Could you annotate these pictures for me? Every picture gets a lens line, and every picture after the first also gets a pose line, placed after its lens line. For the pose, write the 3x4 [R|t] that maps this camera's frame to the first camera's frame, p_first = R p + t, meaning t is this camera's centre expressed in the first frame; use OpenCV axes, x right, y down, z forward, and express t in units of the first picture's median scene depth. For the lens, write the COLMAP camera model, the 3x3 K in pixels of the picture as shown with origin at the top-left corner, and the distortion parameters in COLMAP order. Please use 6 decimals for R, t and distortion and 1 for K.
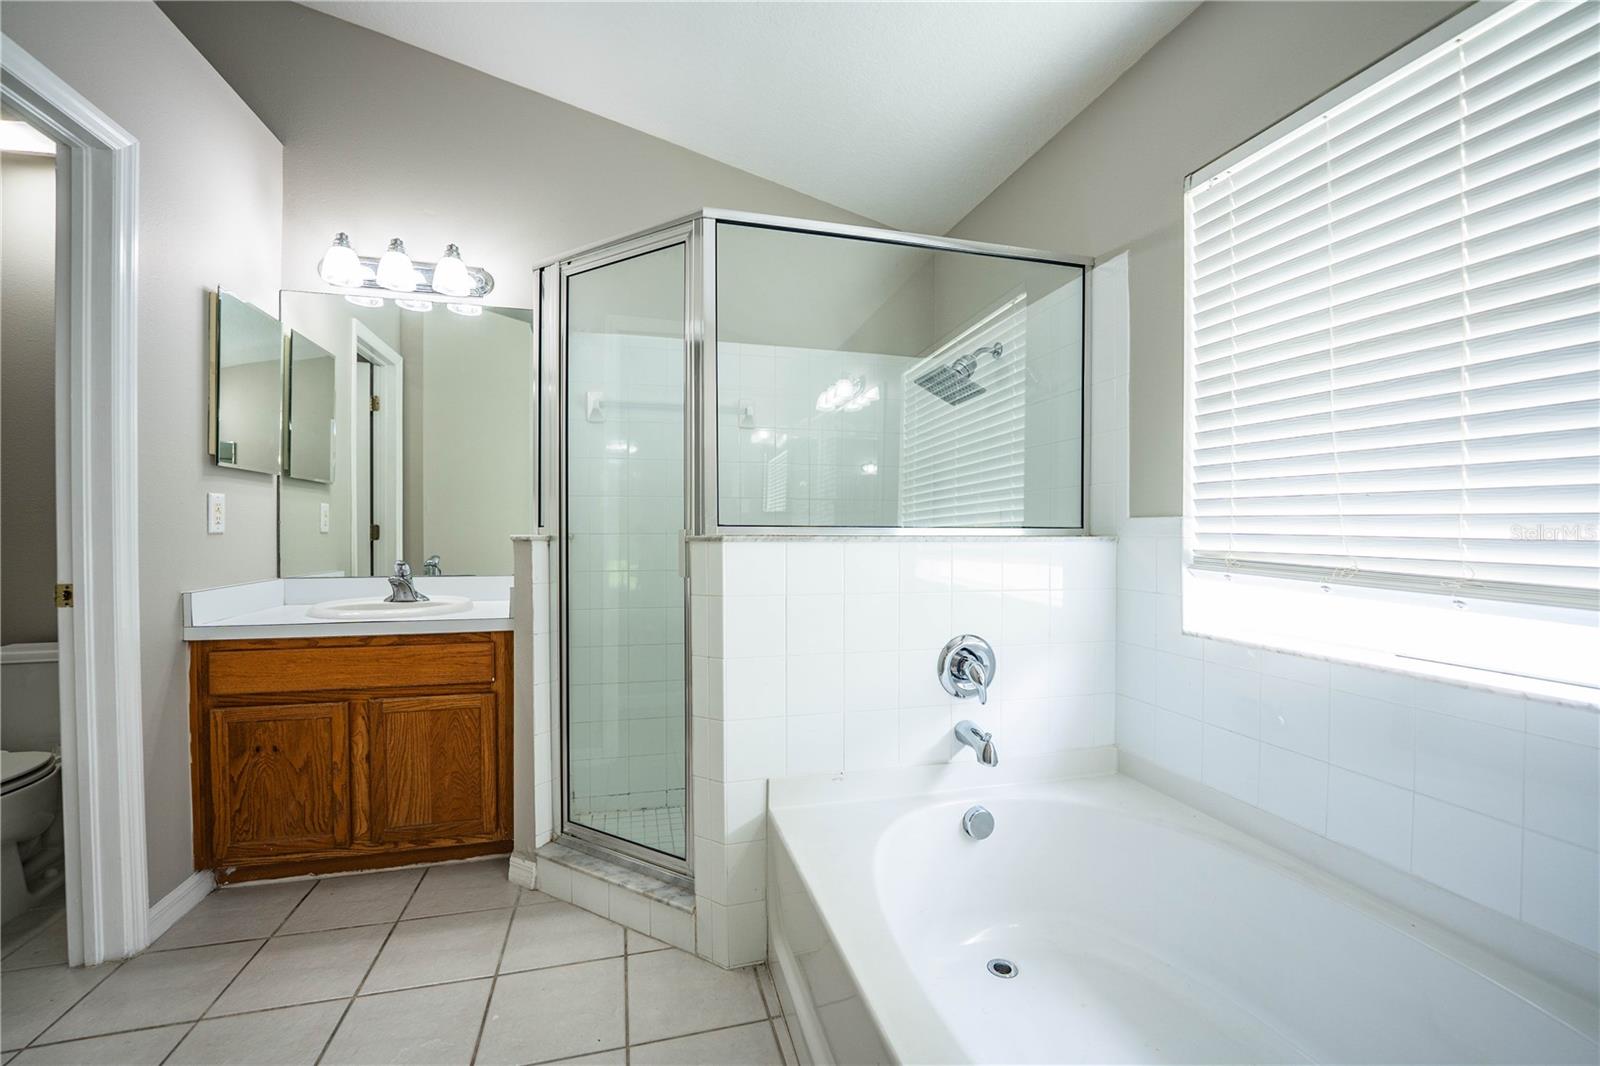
lens RADIAL K [[652.1, 0, 799.9], [0, 652.1, 537.9], [0, 0, 1]] dist [-0.027719, 0.002851]
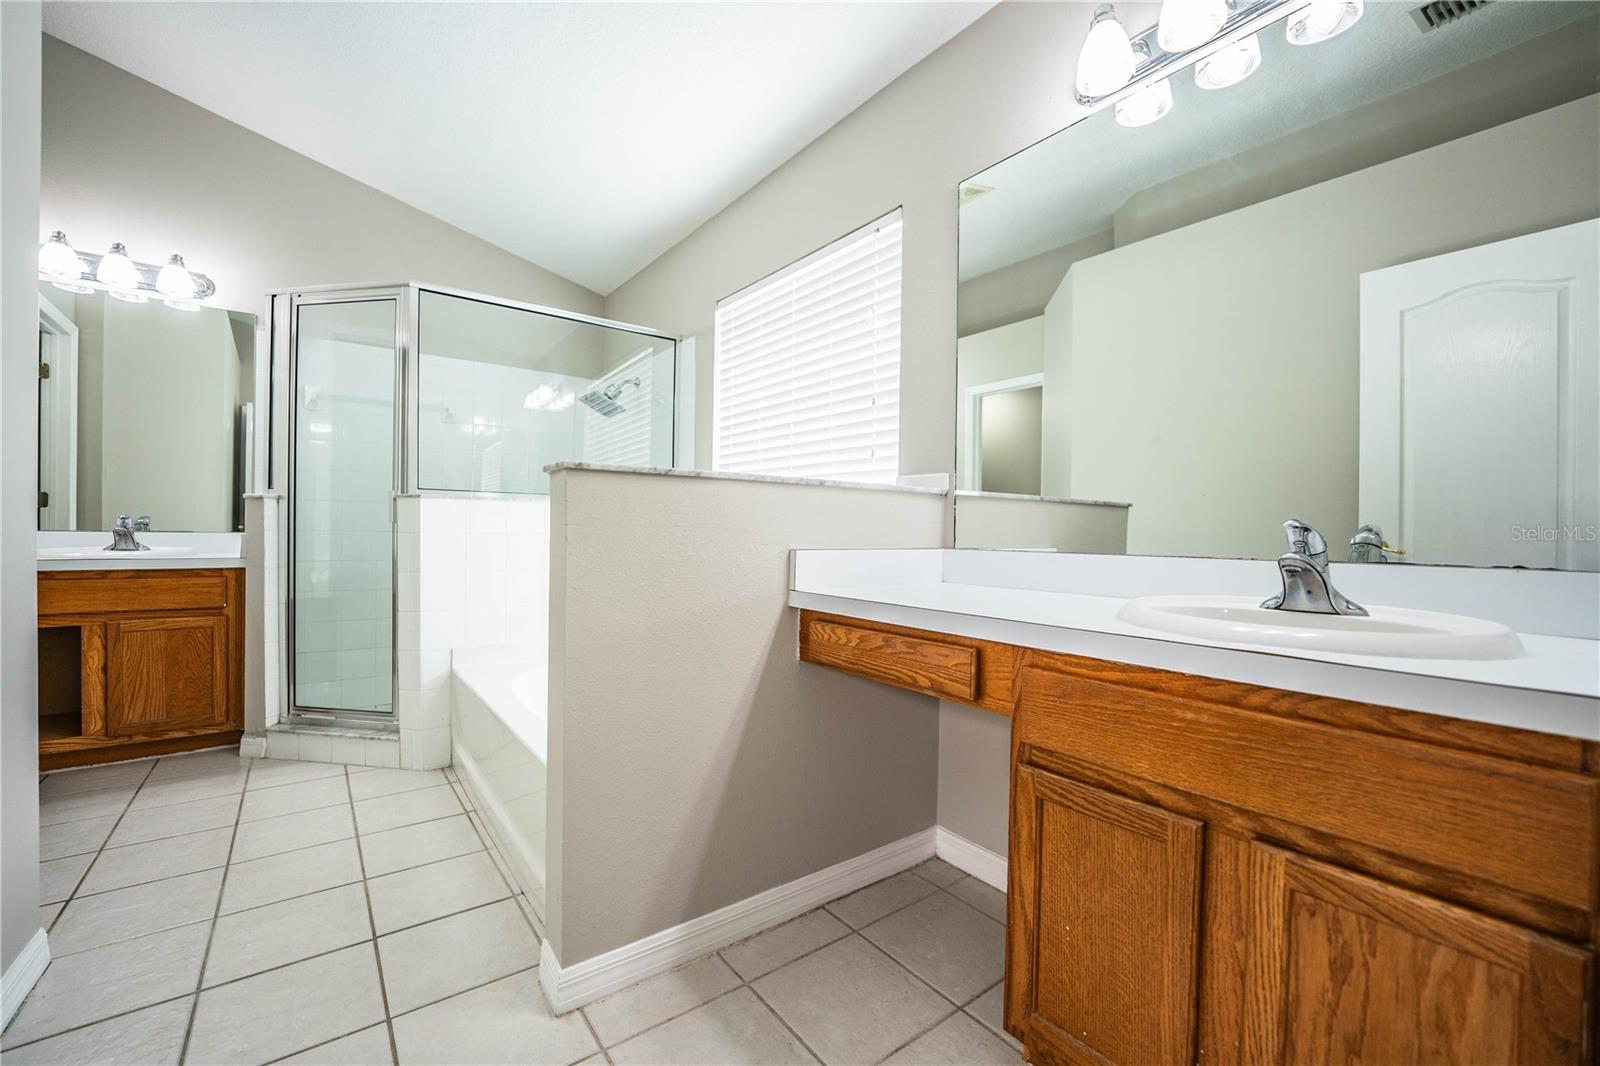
lens RADIAL K [[652.1, 0, 799.9], [0, 652.1, 537.9], [0, 0, 1]] dist [-0.027719, 0.002851]
pose [[0.926365, 0.006893, 0.376564, 0.120676], [-0.007730, 0.999970, 0.000710, 0.079410], [-0.376548, -0.003569, 0.926390, -0.669287]]
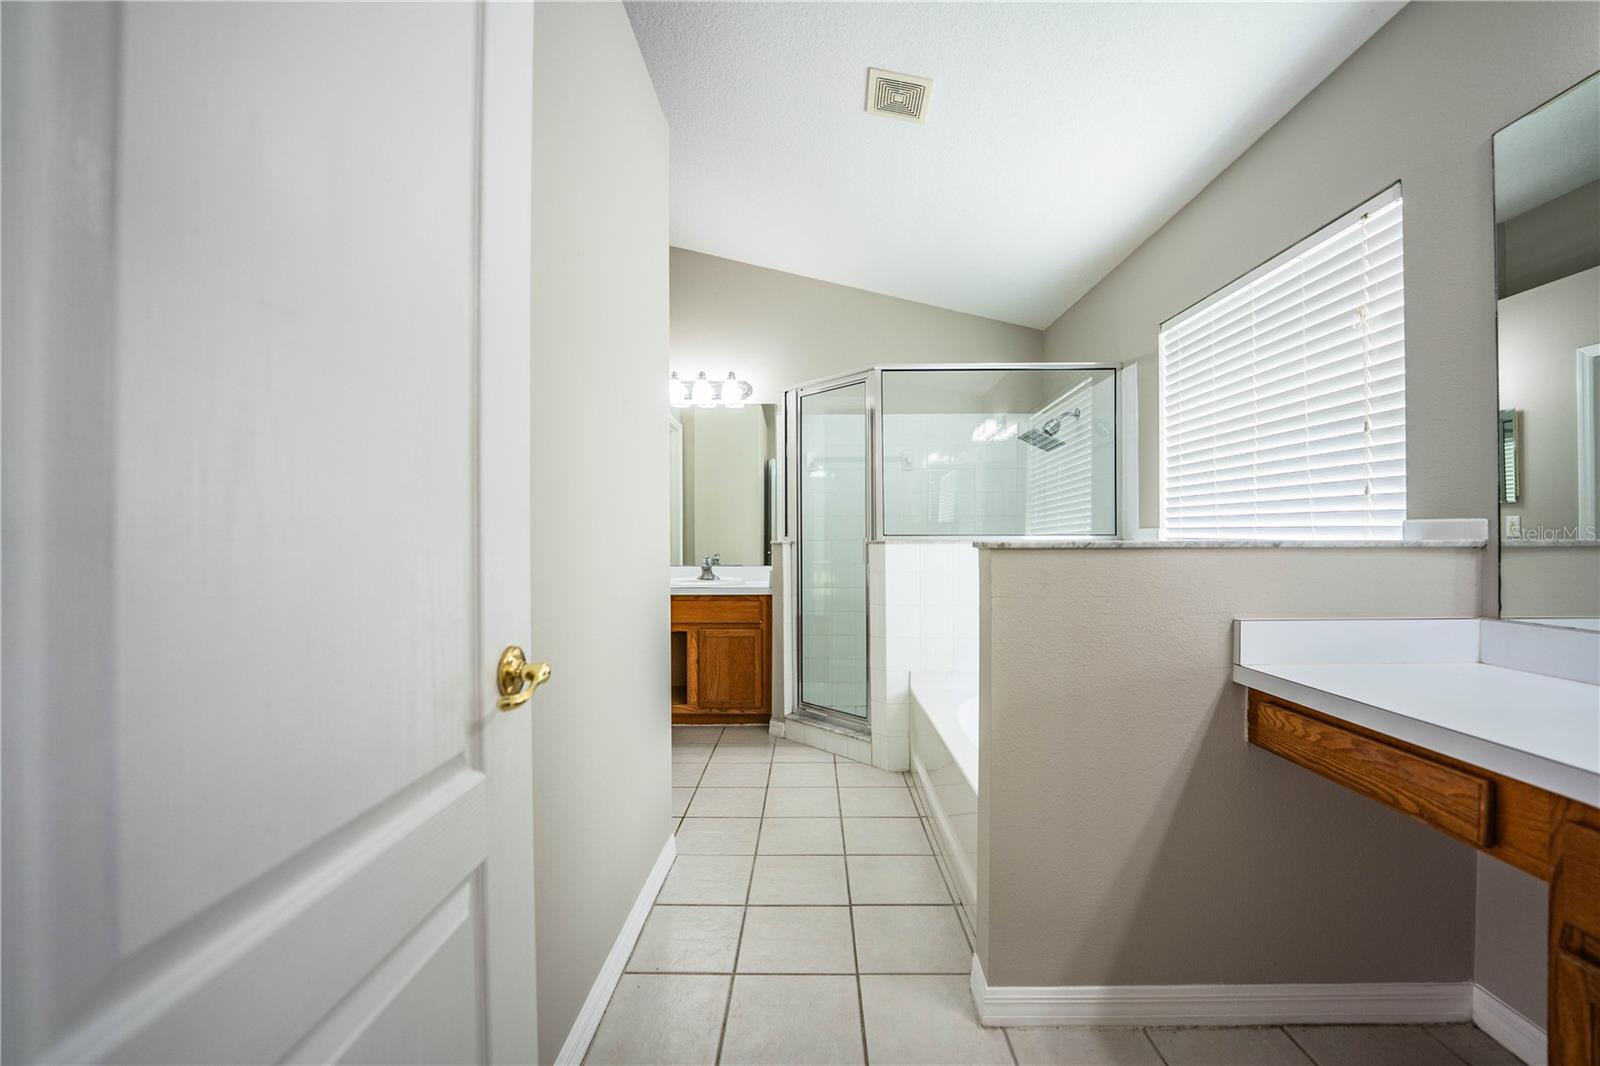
lens RADIAL K [[652.1, 0, 799.9], [0, 652.1, 537.9], [0, 0, 1]] dist [-0.027719, 0.002851]
pose [[0.959890, -0.005653, -0.280320, 0.147306], [0.002316, 0.999923, -0.012232, 0.009904], [0.280367, 0.011092, 0.959829, -0.755500]]
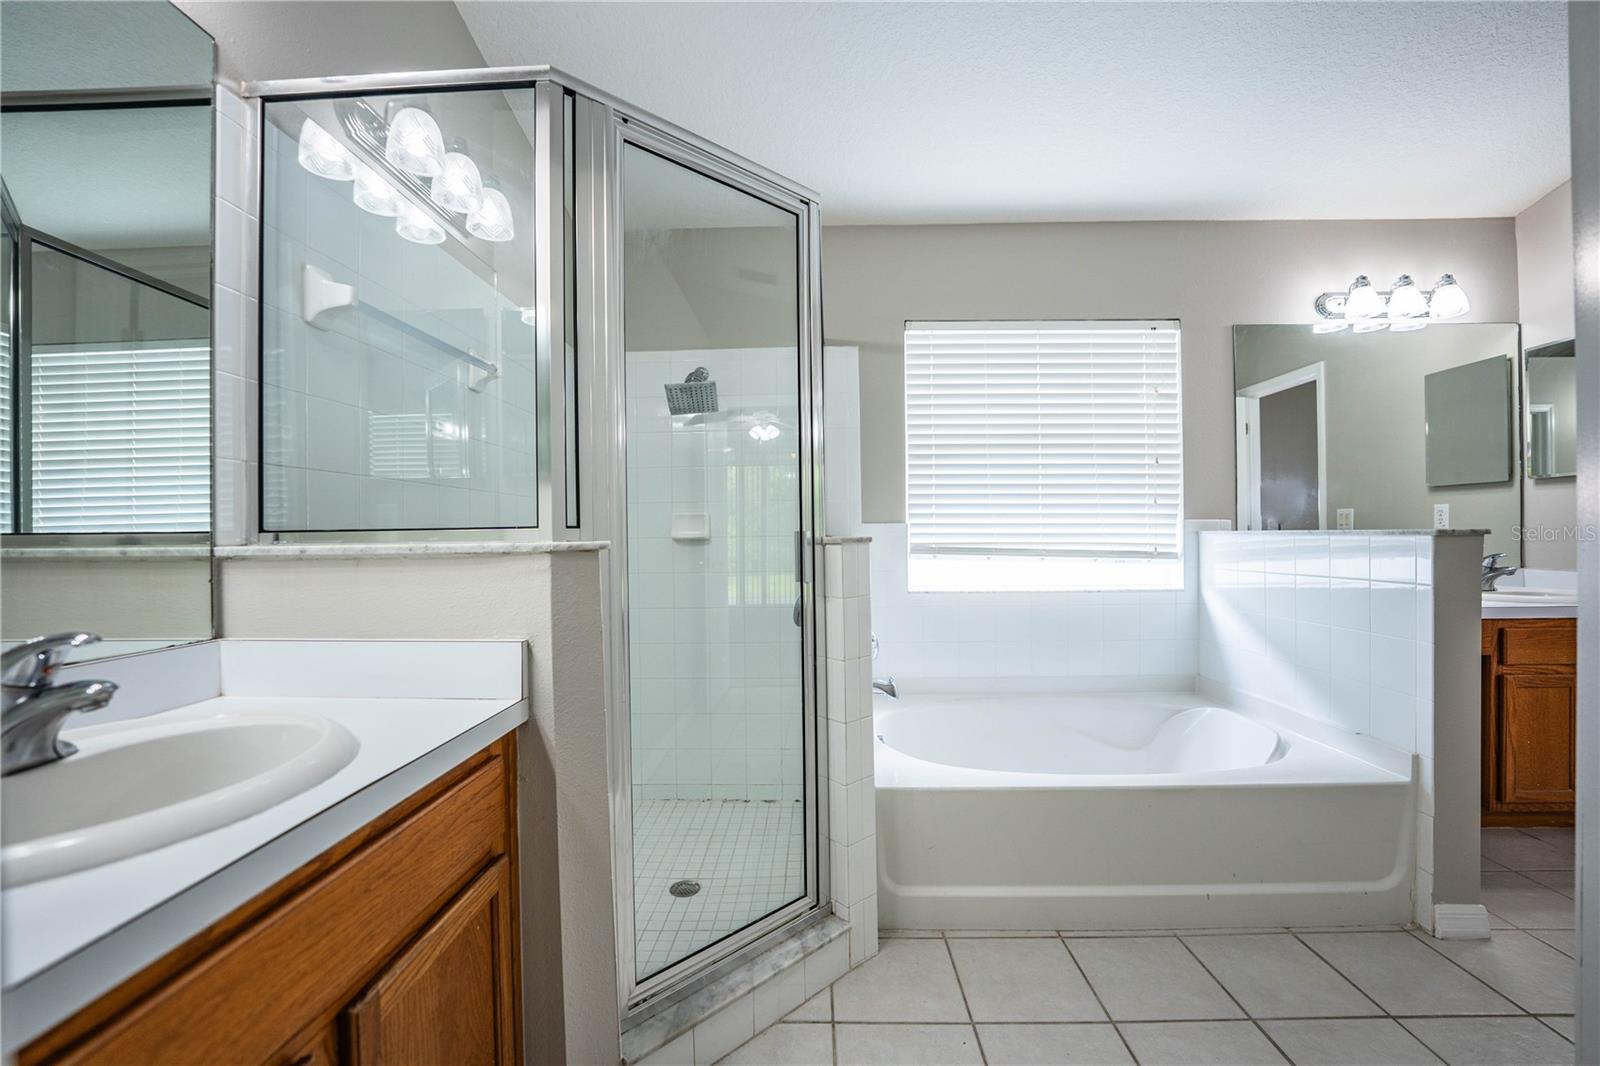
lens RADIAL K [[654.3, 0, 801.1], [0, 654.3, 538.4], [0, 0, 1]] dist [-0.027484, 0.003285]
pose [[0.287234, -0.009746, 0.957811, -0.962687], [0.024652, 0.999692, 0.002779, -0.005104], [-0.957543, 0.022814, 0.287386, 0.675395]]
